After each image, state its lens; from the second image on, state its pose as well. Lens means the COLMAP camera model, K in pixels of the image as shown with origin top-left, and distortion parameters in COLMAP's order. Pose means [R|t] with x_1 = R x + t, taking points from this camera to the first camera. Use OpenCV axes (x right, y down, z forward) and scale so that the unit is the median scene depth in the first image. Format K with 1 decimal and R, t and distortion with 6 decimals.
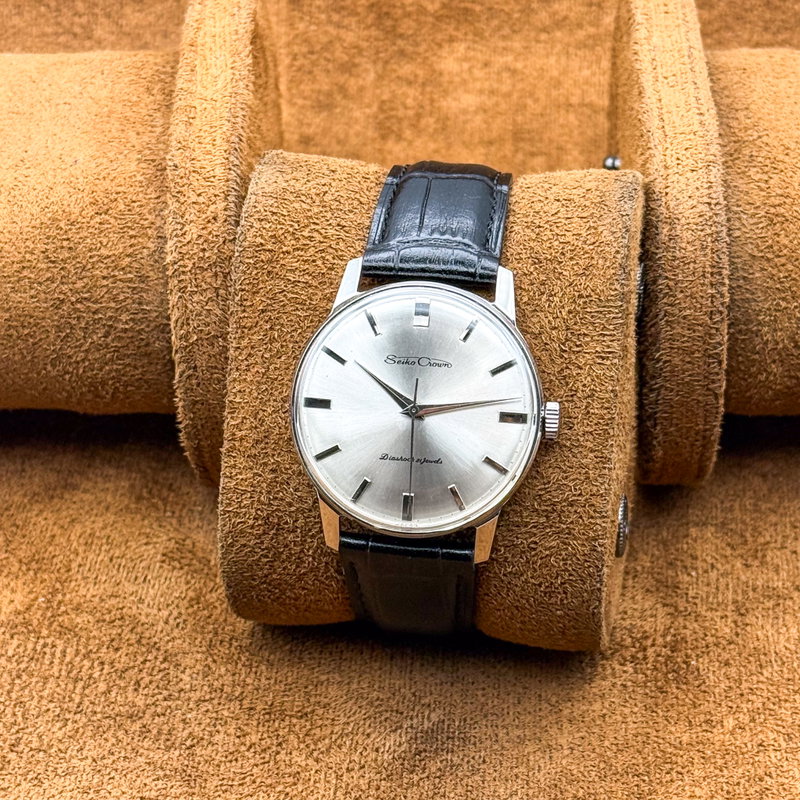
lens RADIAL K [[2259.5, 0, 348.8], [0, 2259.5, 443.7], [0, 0, 1]] dist [0.088340, -0.014204]
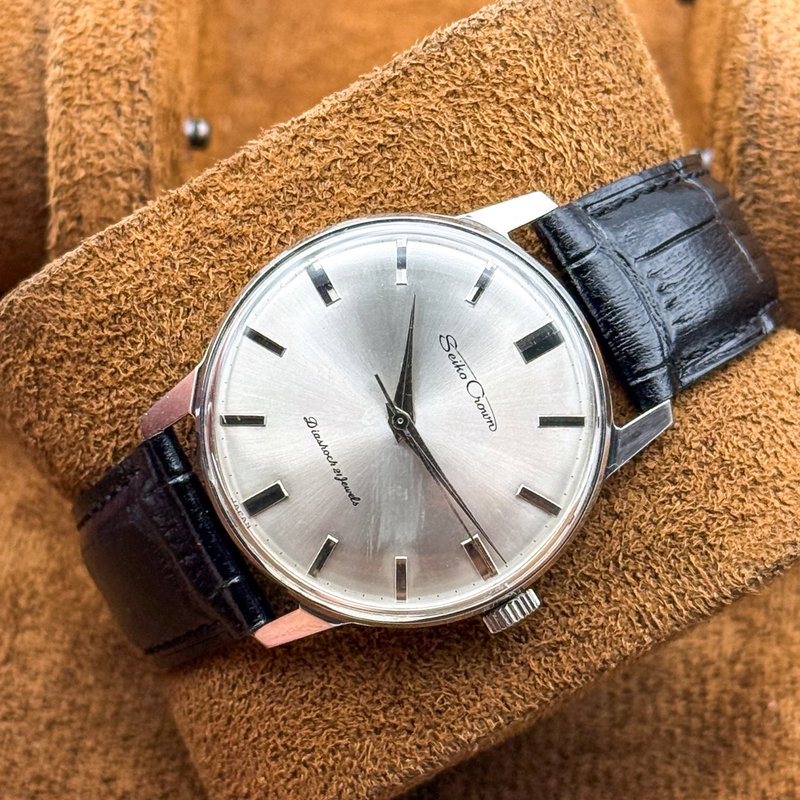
lens RADIAL K [[2806.8, 0, 305.0], [0, 2806.8, 441.5], [0, 0, 1]] dist [0.036577, -0.091165]
pose [[0.560933, 0.821807, 0.099940, -0.056569], [-0.827255, 0.561044, 0.029666, -0.011655], [-0.031691, -0.099317, 0.994551, 0.231601]]
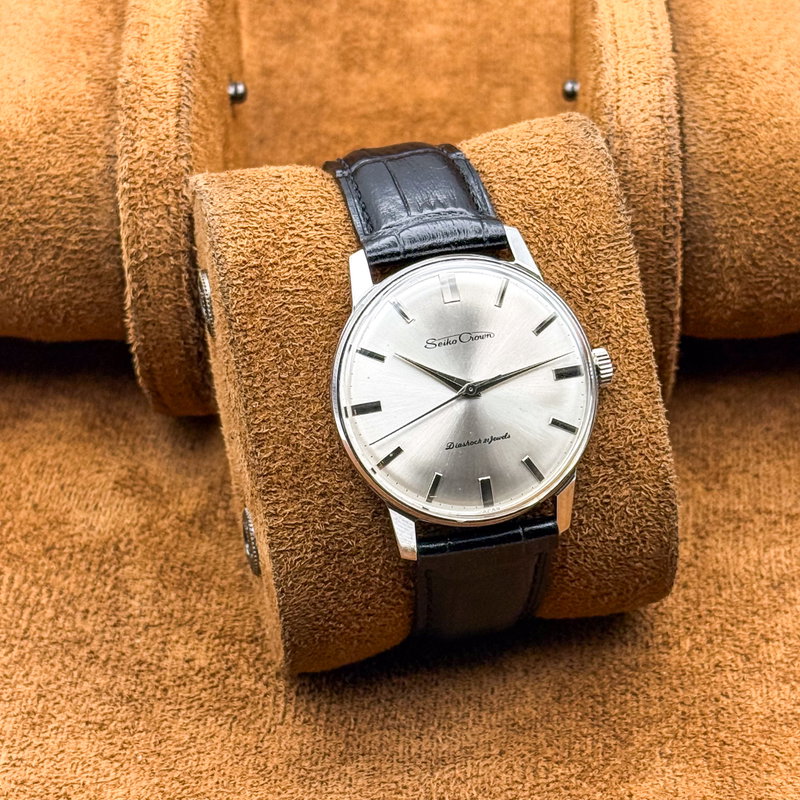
lens RADIAL K [[2259.5, 0, 348.8], [0, 2259.5, 443.7], [0, 0, 1]] dist [0.088340, -0.014204]
pose [[0.929125, -0.239067, 0.282086, -0.279653], [0.256277, 0.966275, -0.025199, 0.017947], [-0.266549, 0.095705, 0.959058, 0.109326]]
